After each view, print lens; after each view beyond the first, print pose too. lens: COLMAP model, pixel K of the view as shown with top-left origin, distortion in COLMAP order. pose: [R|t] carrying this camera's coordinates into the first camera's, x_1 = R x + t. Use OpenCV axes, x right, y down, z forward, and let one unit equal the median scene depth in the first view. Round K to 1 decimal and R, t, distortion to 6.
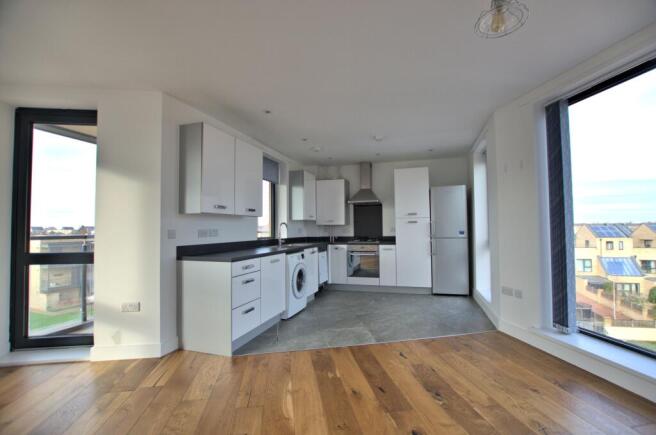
lens RADIAL K [[288.7, 0, 328.0], [0, 288.7, 217.5], [0, 0, 1]] dist [-0.016483, -0.000220]
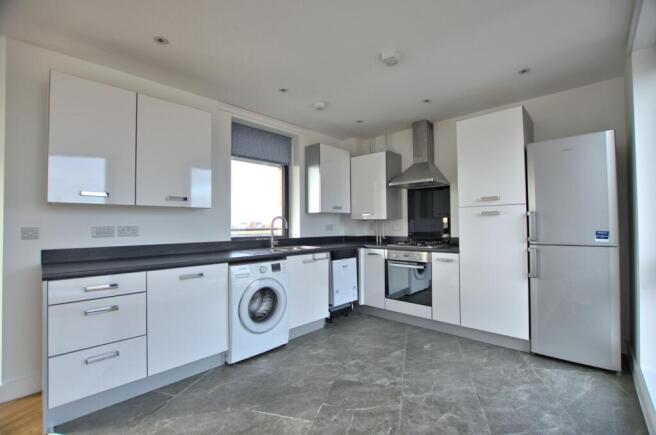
lens RADIAL K [[288.7, 0, 328.0], [0, 288.7, 217.5], [0, 0, 1]] dist [-0.016483, -0.000220]
pose [[0.904268, -0.008224, -0.426887, 0.244209], [0.015309, 0.999796, 0.013166, 0.011450], [0.426691, -0.018440, 0.904209, 0.374321]]
